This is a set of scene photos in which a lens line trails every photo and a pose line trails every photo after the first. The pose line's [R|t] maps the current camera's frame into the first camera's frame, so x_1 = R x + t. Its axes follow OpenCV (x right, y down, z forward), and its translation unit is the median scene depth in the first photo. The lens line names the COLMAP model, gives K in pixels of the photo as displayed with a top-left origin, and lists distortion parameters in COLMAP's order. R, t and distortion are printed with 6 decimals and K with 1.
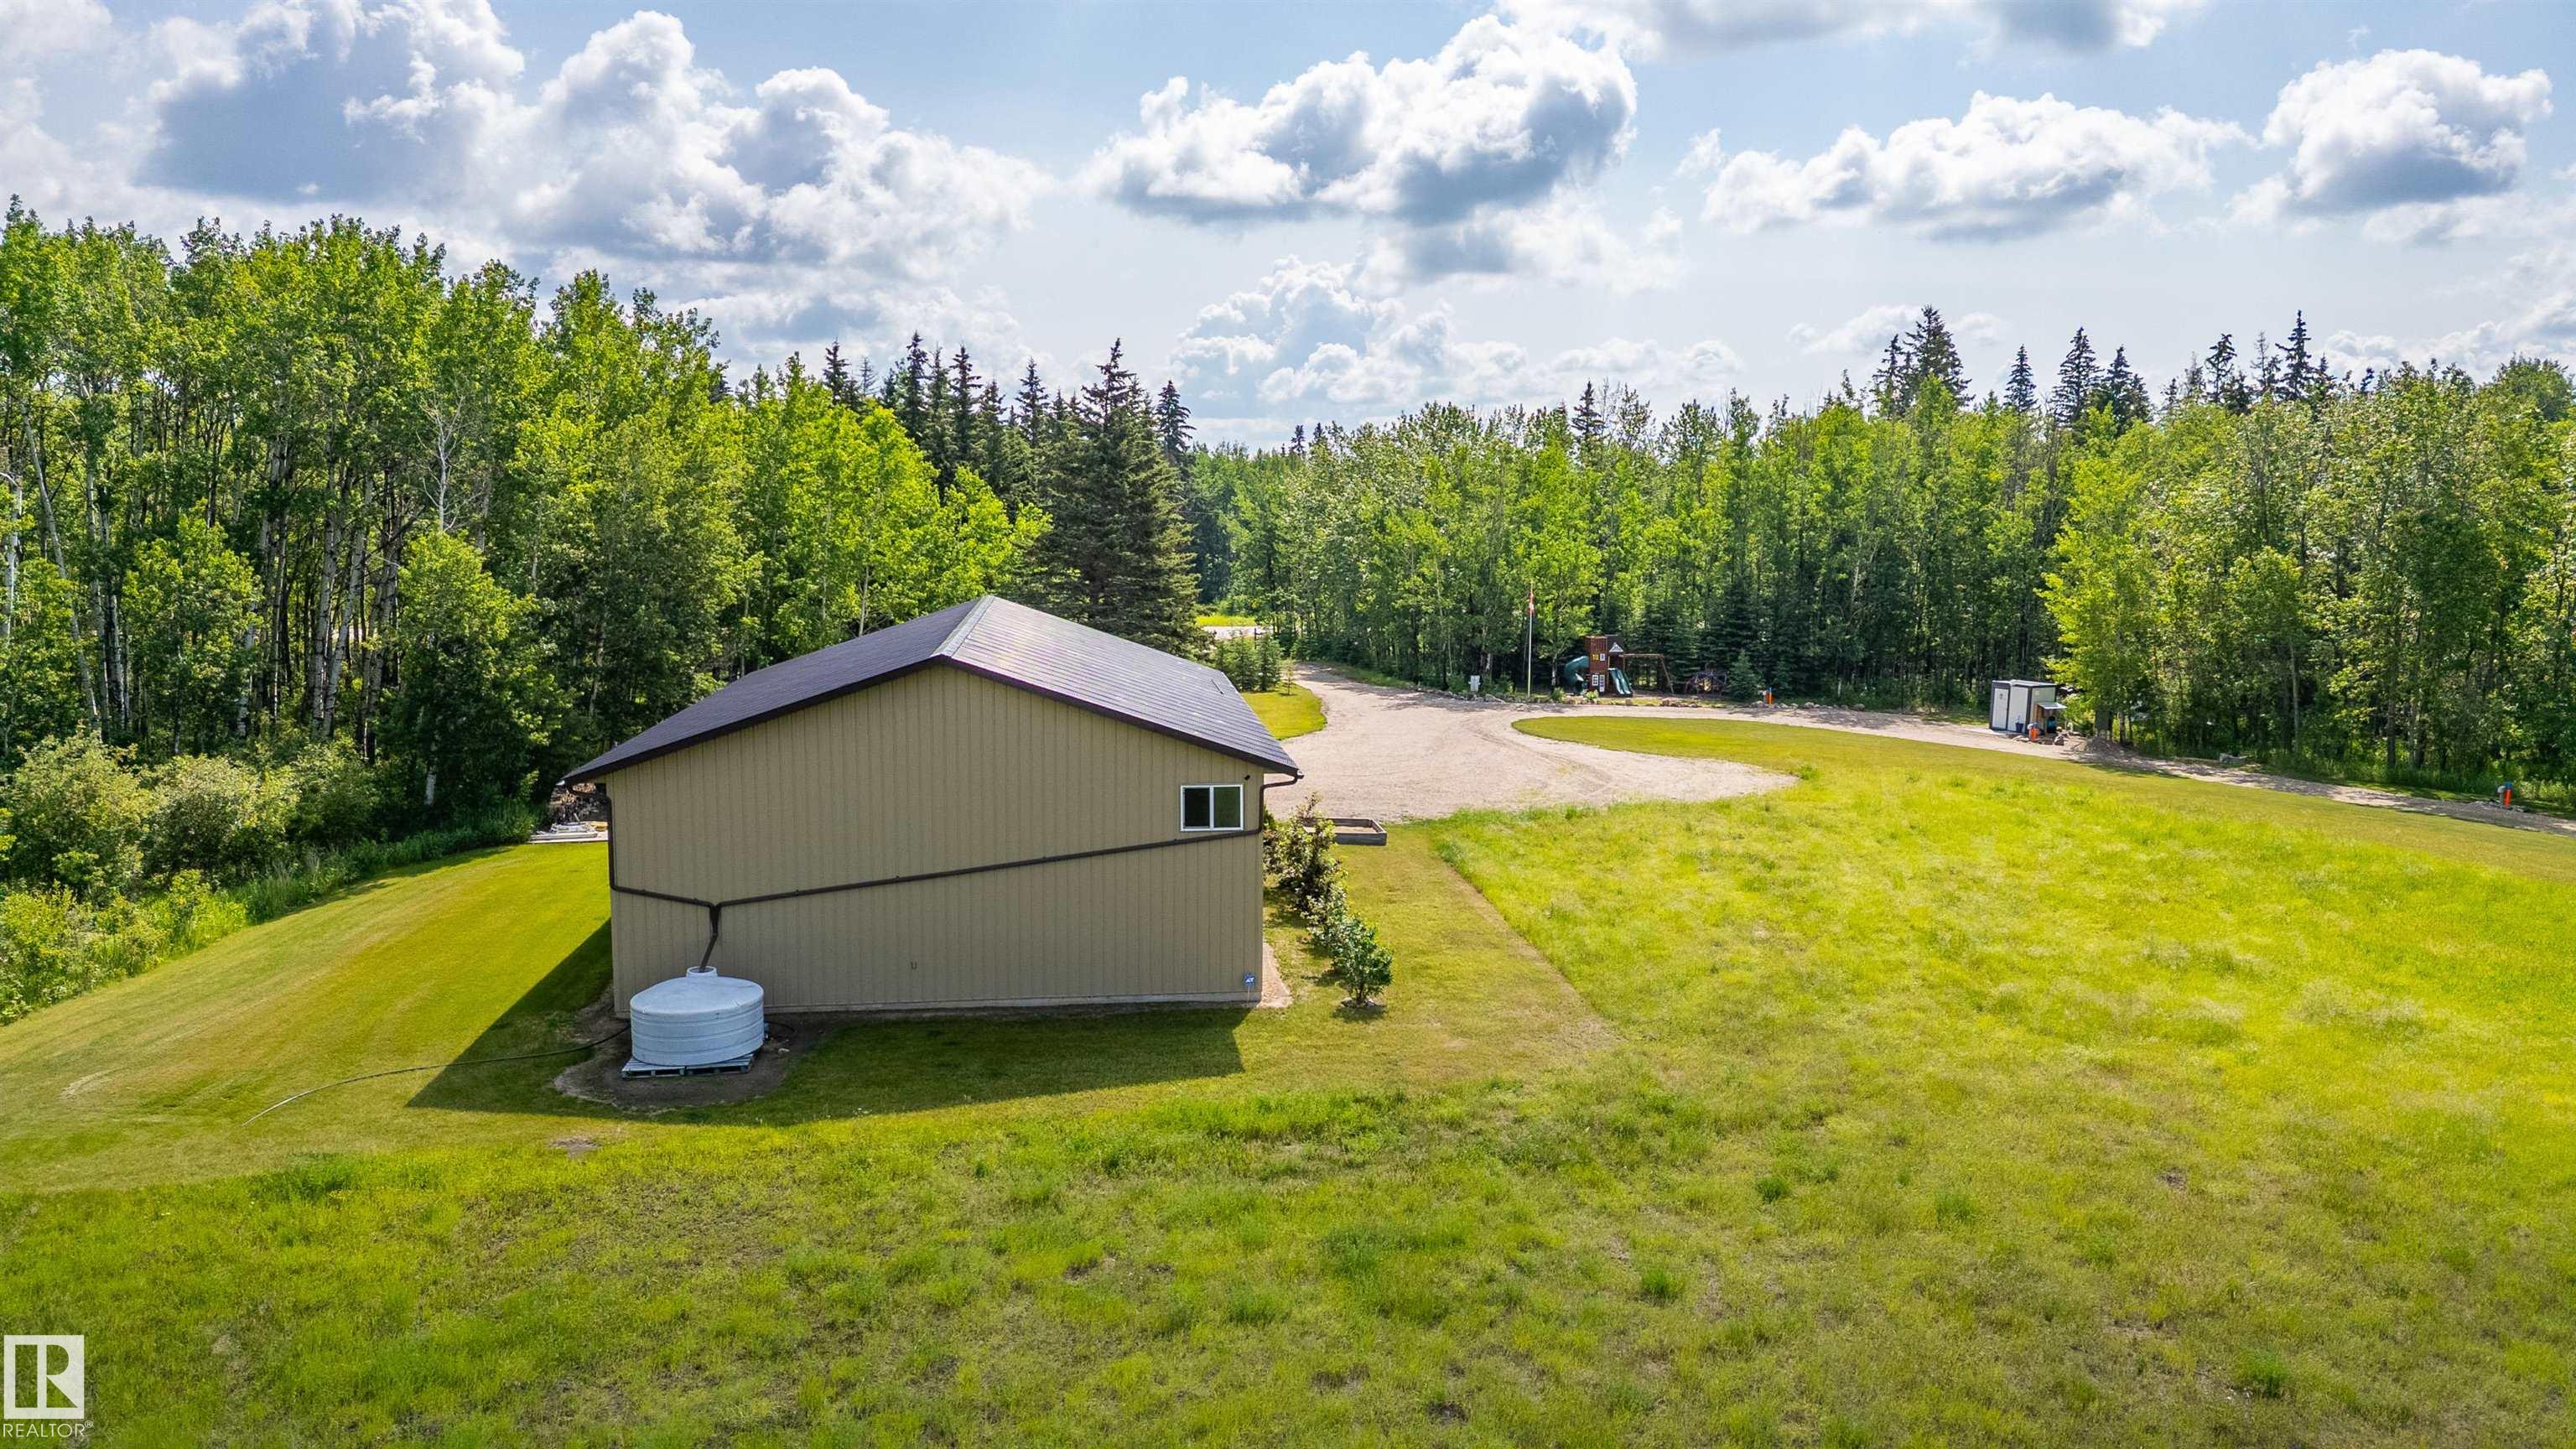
lens RADIAL K [[1794.2, 0, 1281.3], [0, 1794.2, 734.4], [0, 0, 1]] dist [0.081092, -0.075936]
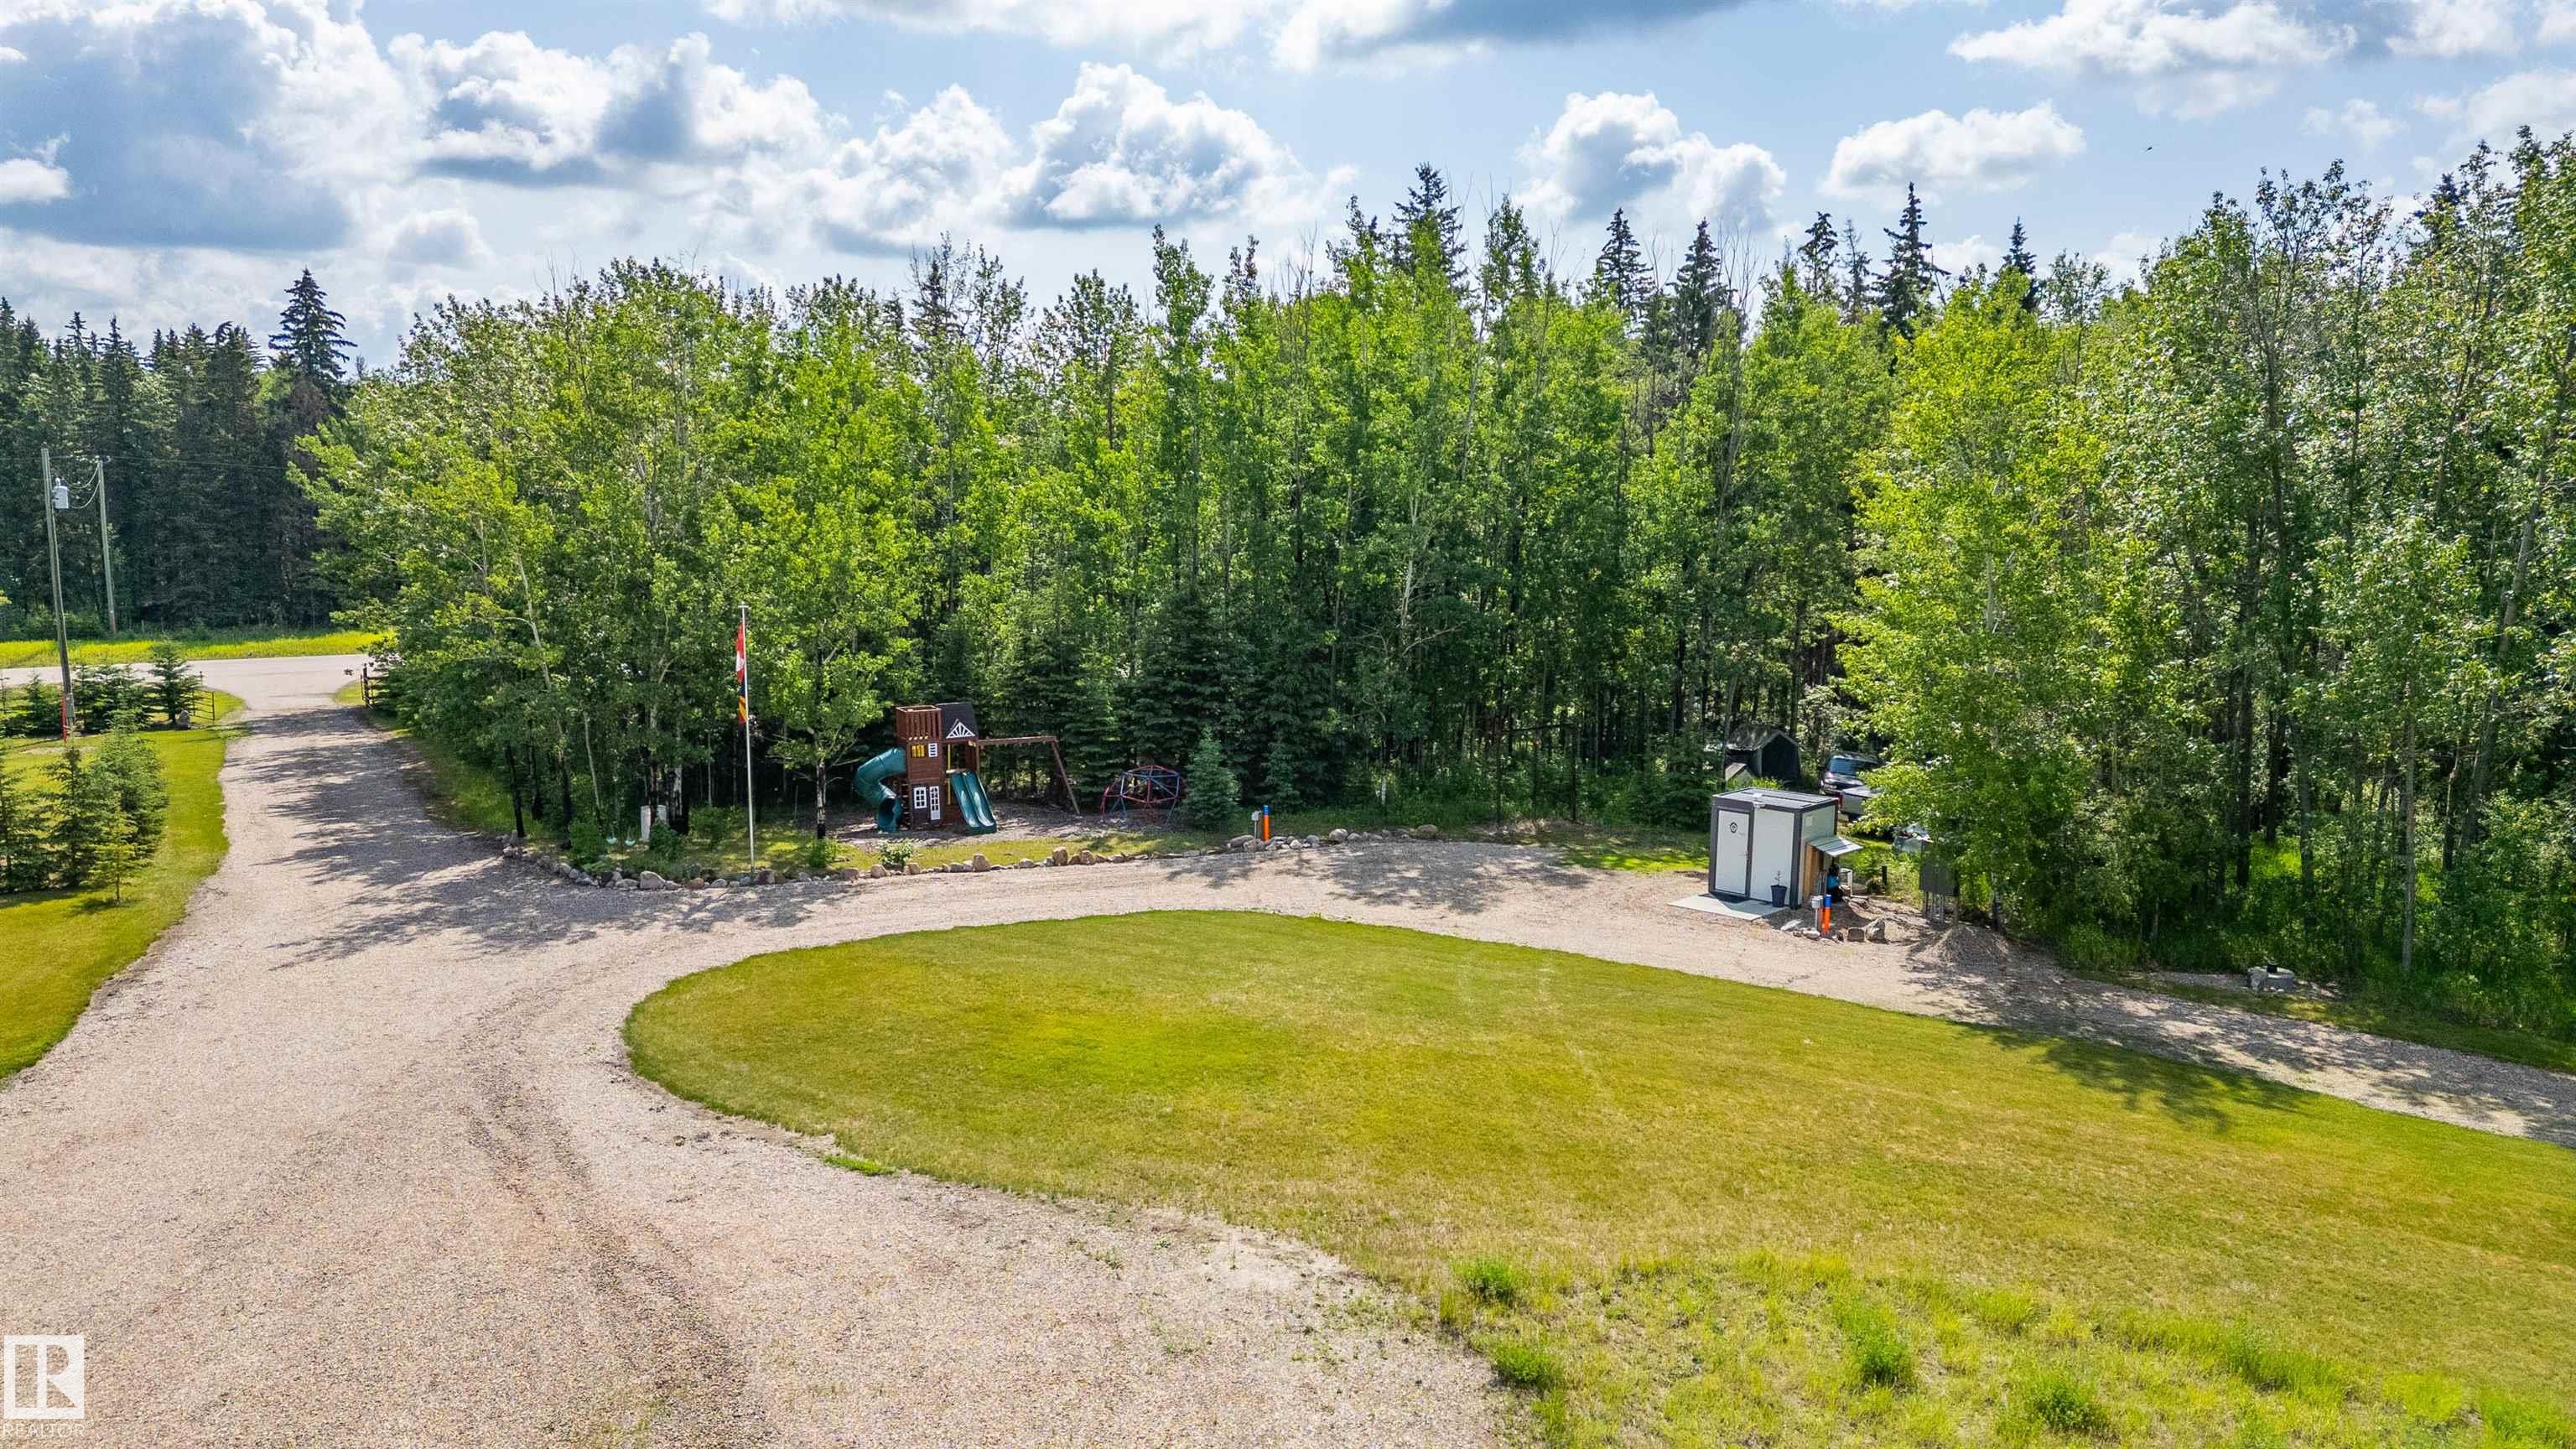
lens RADIAL K [[1794.2, 0, 1293.0], [0, 1794.2, 728.6], [0, 0, 1]] dist [0.081092, -0.075936]
pose [[0.949284, -0.048600, 0.310642, 0.117240], [0.045036, 0.998811, 0.018641, -0.052222], [-0.311178, -0.003706, 0.950344, 0.492329]]
